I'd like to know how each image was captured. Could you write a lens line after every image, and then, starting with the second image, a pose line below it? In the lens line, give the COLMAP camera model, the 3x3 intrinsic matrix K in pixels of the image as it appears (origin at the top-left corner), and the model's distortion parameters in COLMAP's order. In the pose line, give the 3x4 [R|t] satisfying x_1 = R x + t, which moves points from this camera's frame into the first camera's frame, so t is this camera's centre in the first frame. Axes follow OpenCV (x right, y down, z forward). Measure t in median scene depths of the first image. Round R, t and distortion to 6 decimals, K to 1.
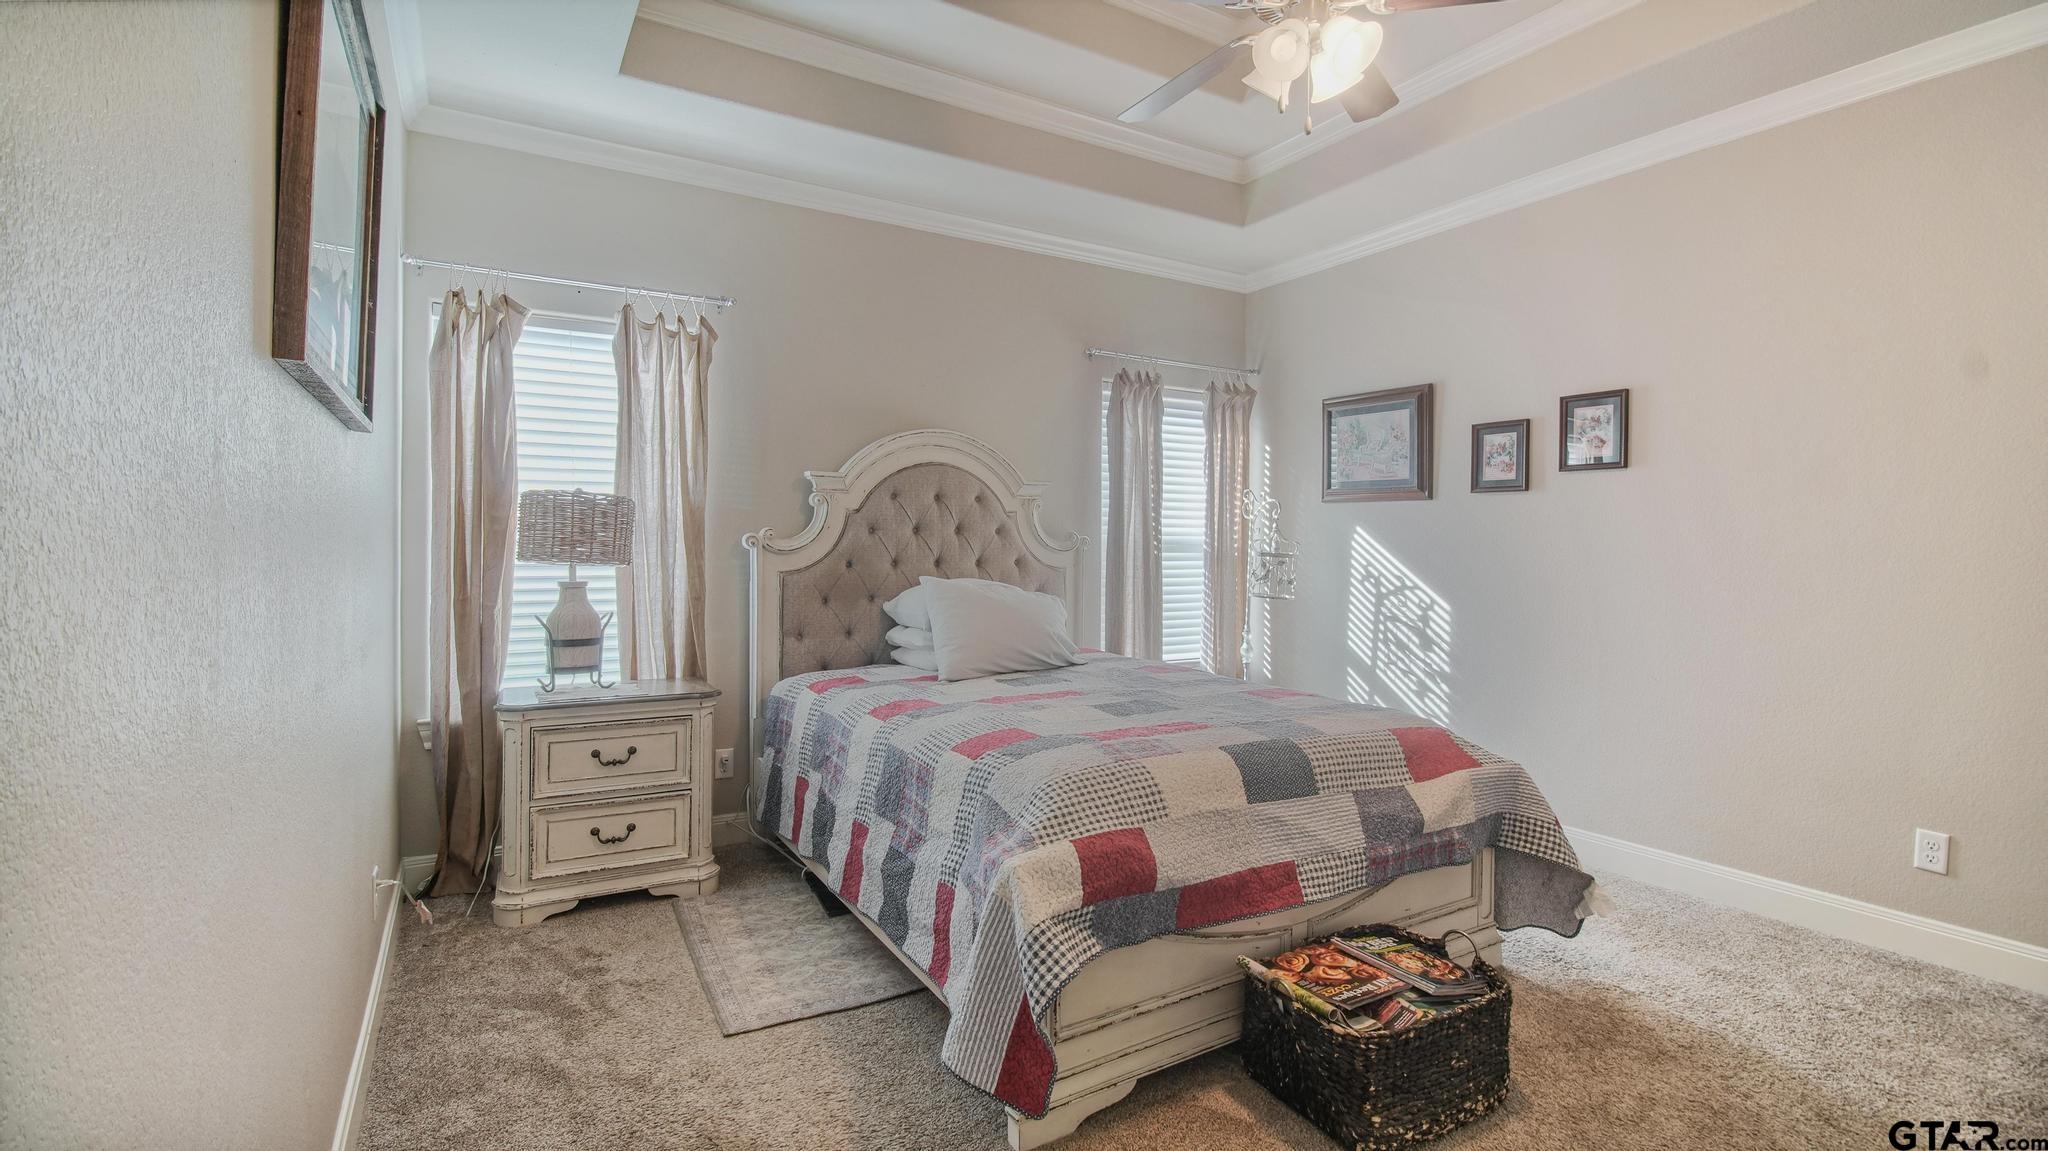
lens RADIAL K [[913.6, 0, 1019.0], [0, 913.6, 547.7], [0, 0, 1]] dist [-0.001033, -0.008792]
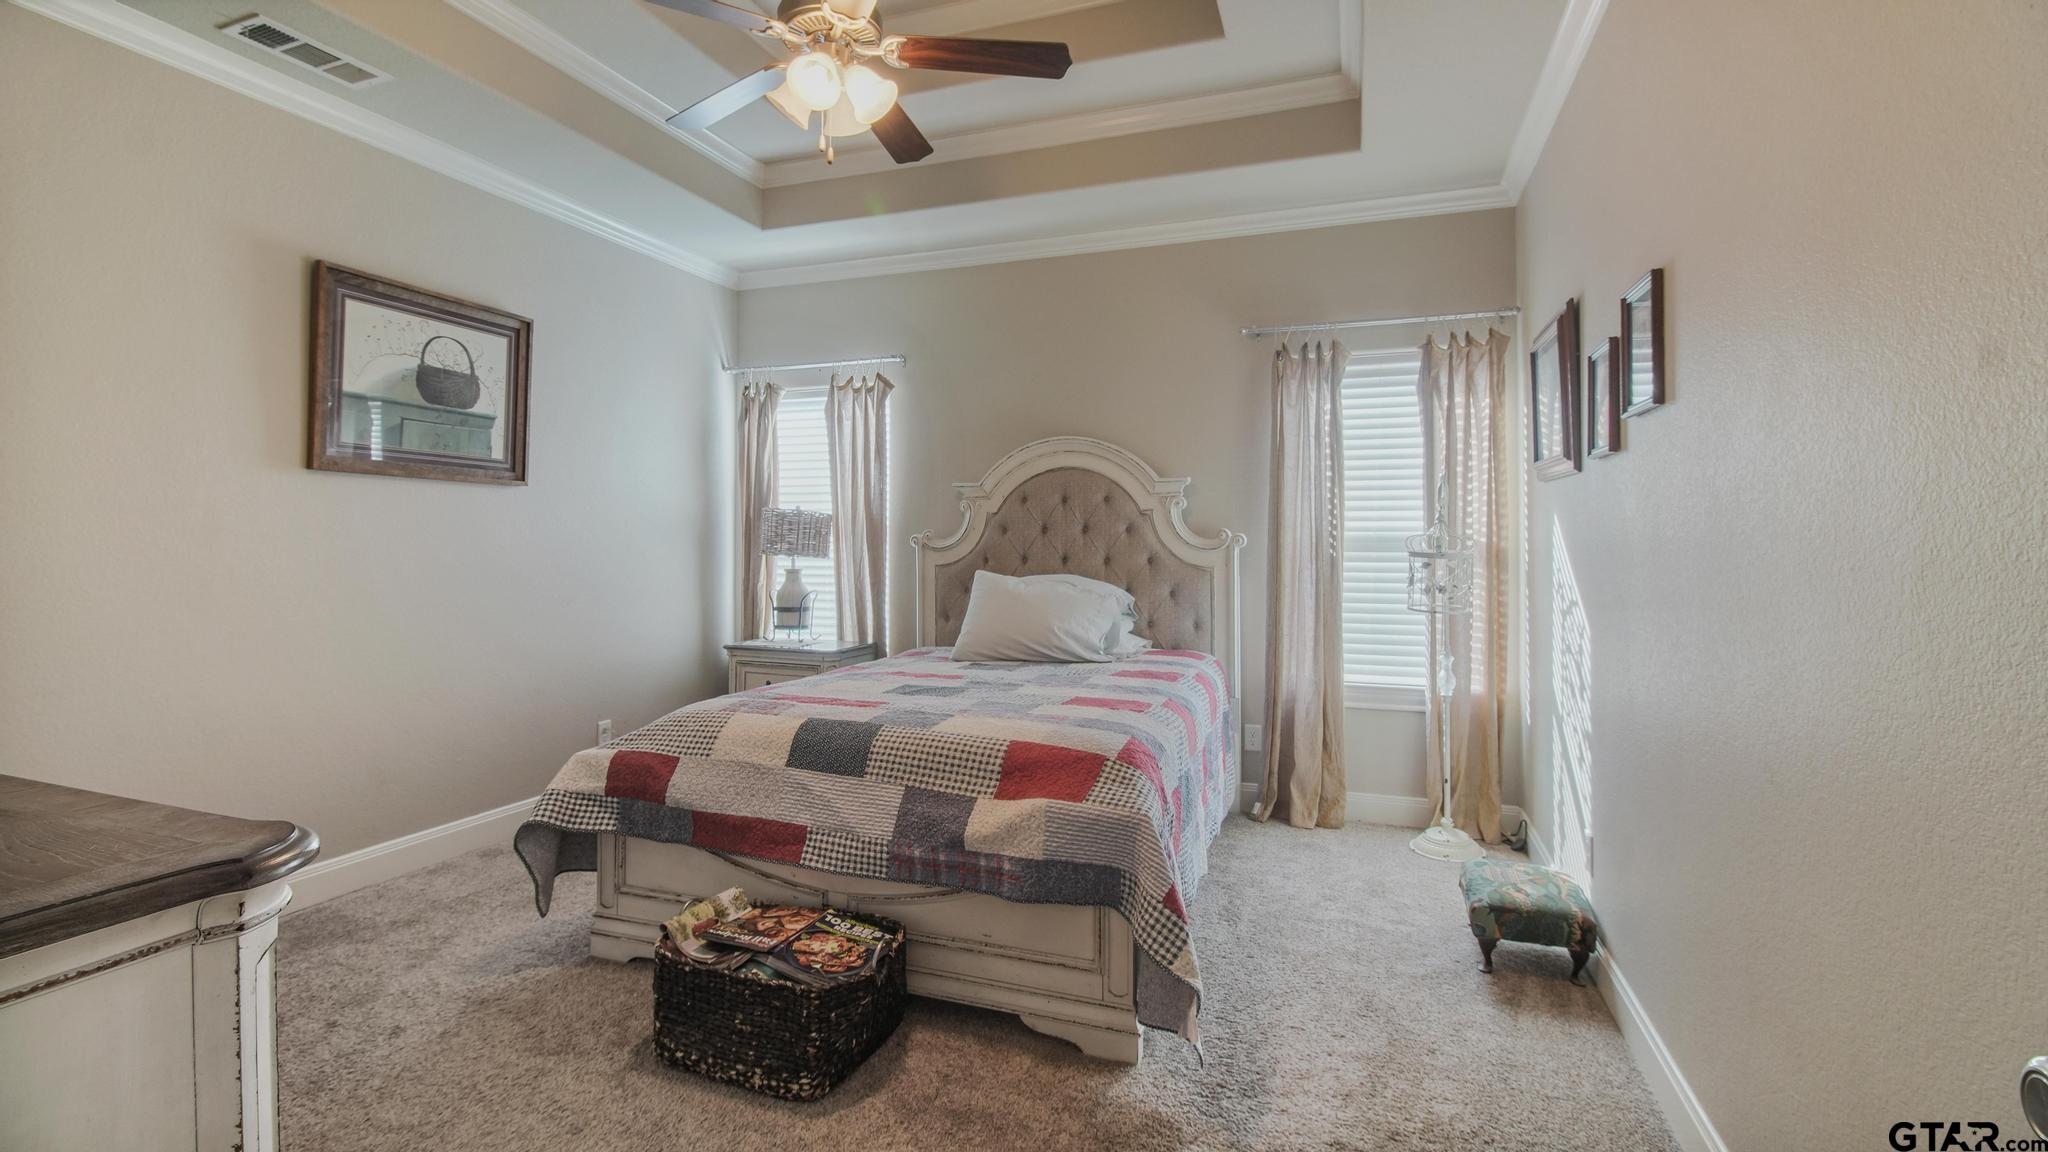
lens RADIAL K [[913.6, 0, 1019.0], [0, 913.6, 548.2], [0, 0, 1]] dist [-0.001033, -0.008792]
pose [[0.632833, -0.001441, -0.774287, 0.889123], [-0.001863, 0.999993, -0.003384, 0.008026], [0.774286, 0.003584, 0.632826, 0.339564]]
